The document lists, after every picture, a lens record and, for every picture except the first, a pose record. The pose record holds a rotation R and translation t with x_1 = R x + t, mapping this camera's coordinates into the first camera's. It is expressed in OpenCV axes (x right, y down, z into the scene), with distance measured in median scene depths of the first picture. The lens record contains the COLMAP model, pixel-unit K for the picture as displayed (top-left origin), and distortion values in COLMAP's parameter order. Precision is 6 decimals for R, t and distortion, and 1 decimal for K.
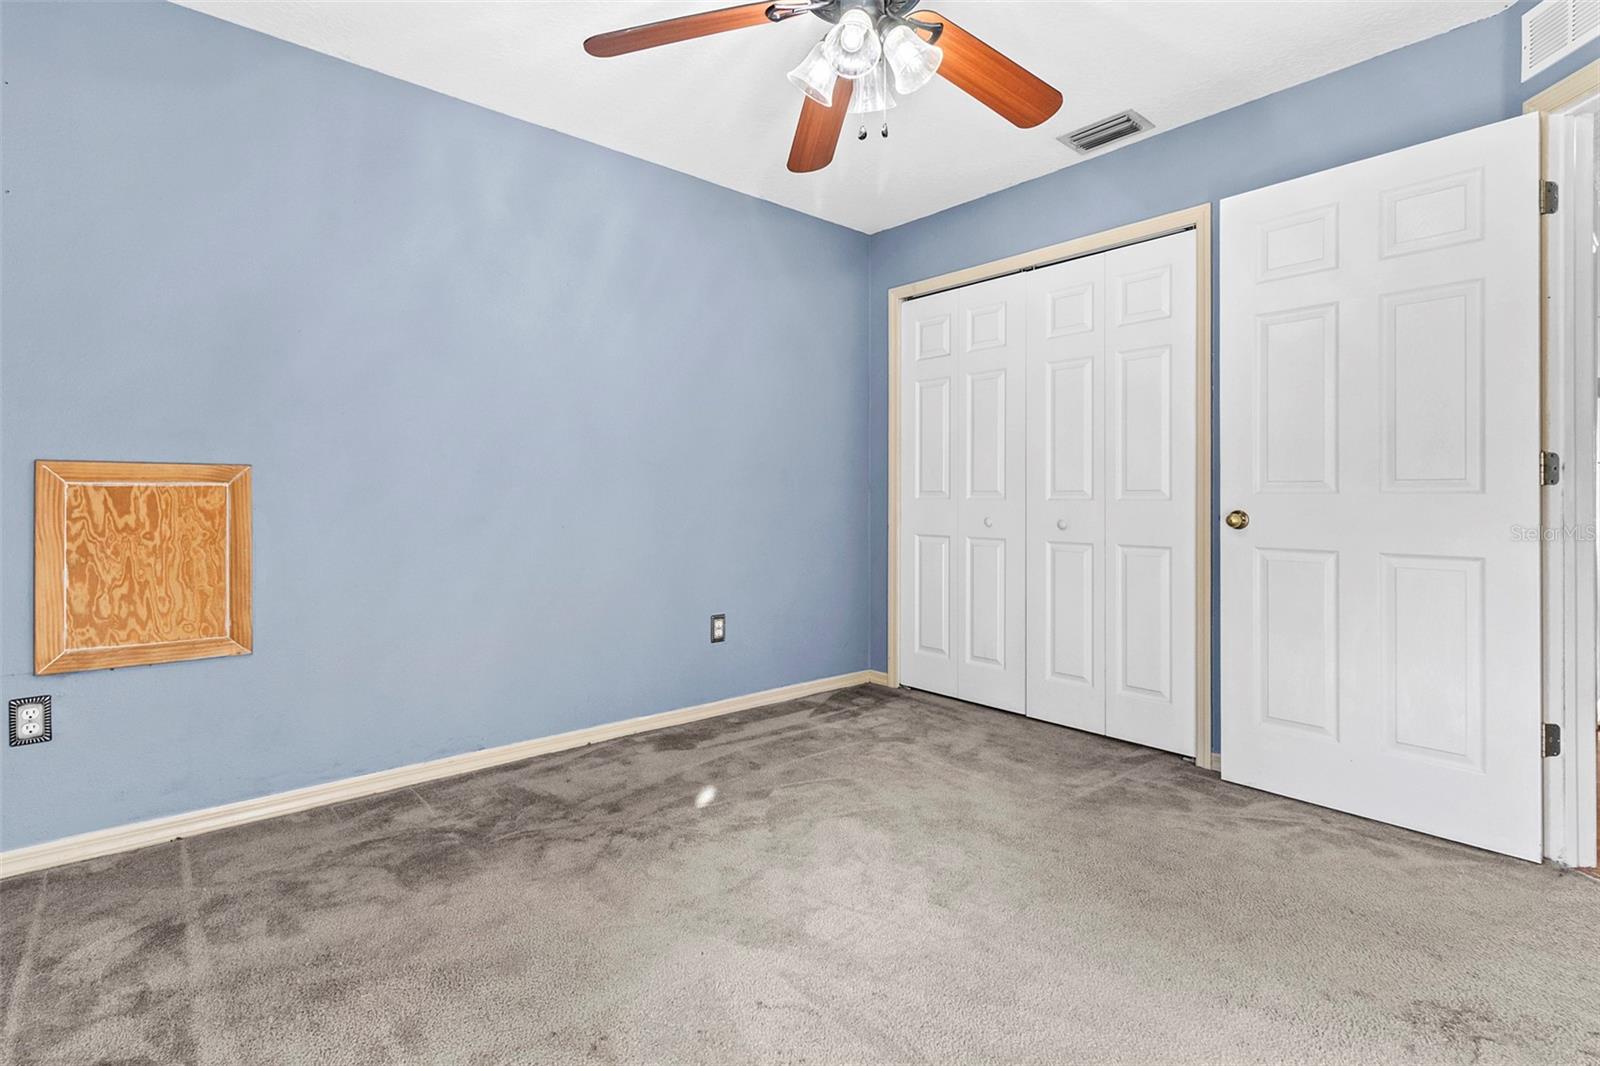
lens RADIAL K [[753.7, 0, 805.3], [0, 753.7, 511.7], [0, 0, 1]] dist [0.003959, 0.000208]
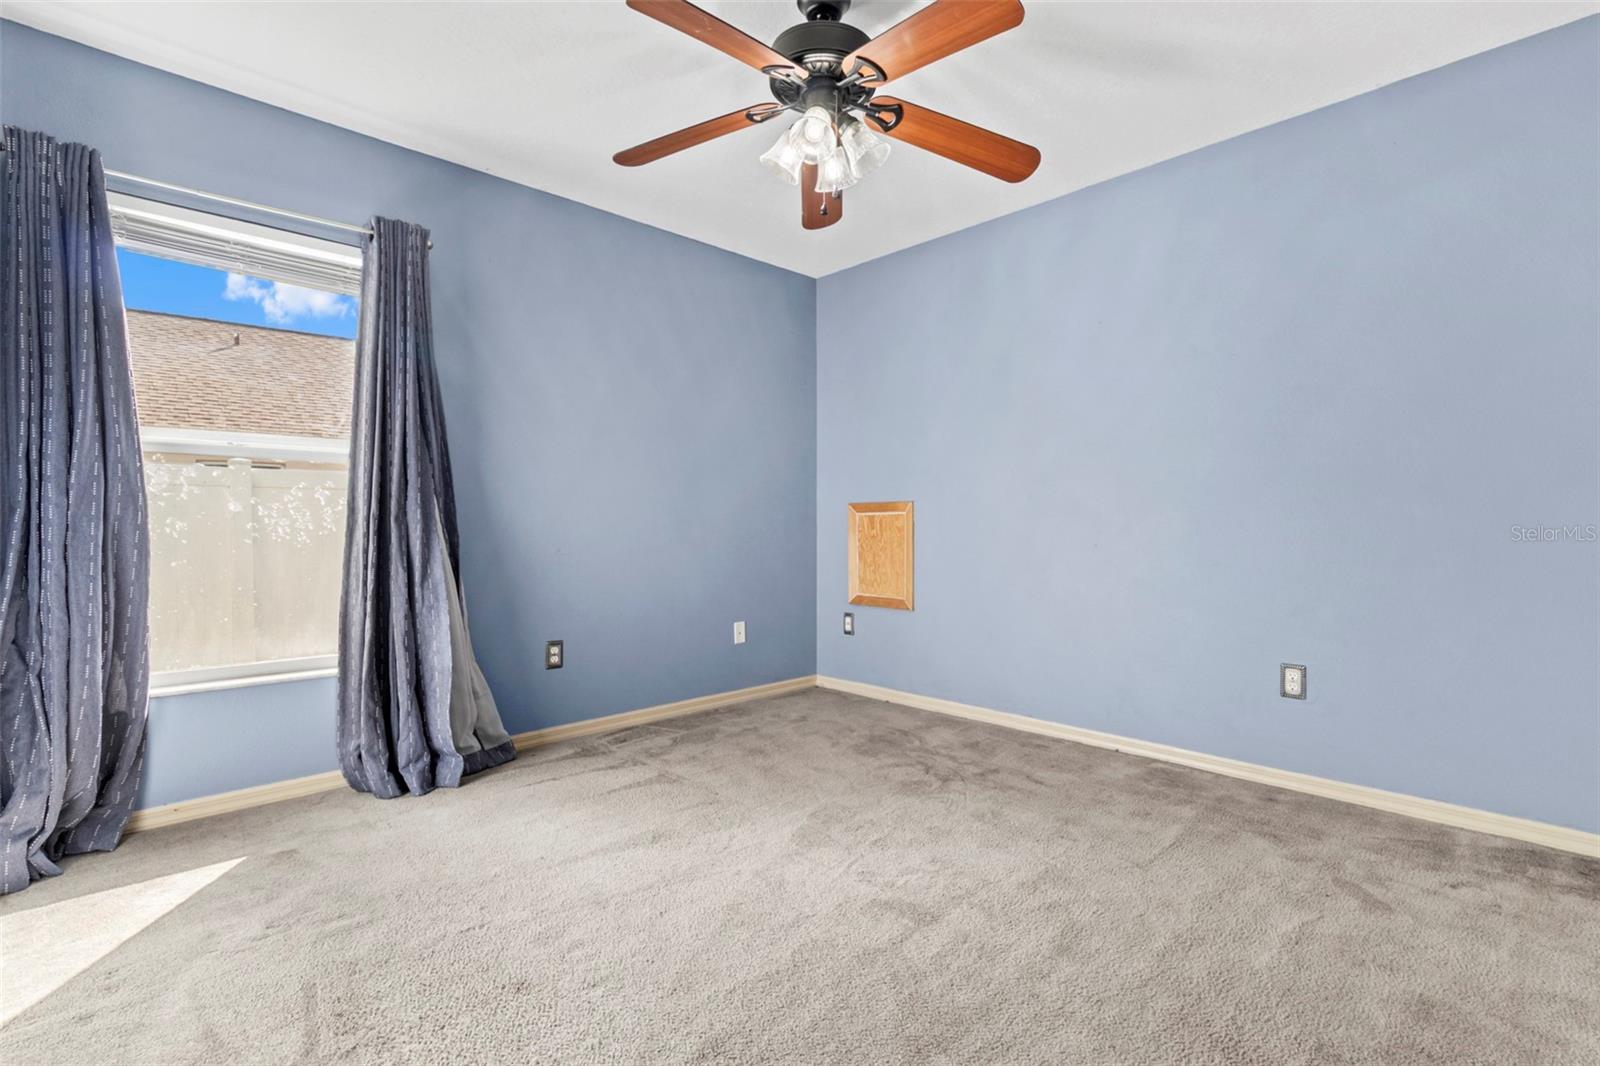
lens RADIAL K [[735.4, 0, 797.5], [0, 735.4, 542.7], [0, 0, 1]] dist [0.002383, 0.000633]
pose [[0.061396, 0.039370, -0.997337, 0.934400], [0.001993, 0.999215, 0.039567, -0.034988], [0.998111, -0.004417, 0.061270, 0.641204]]
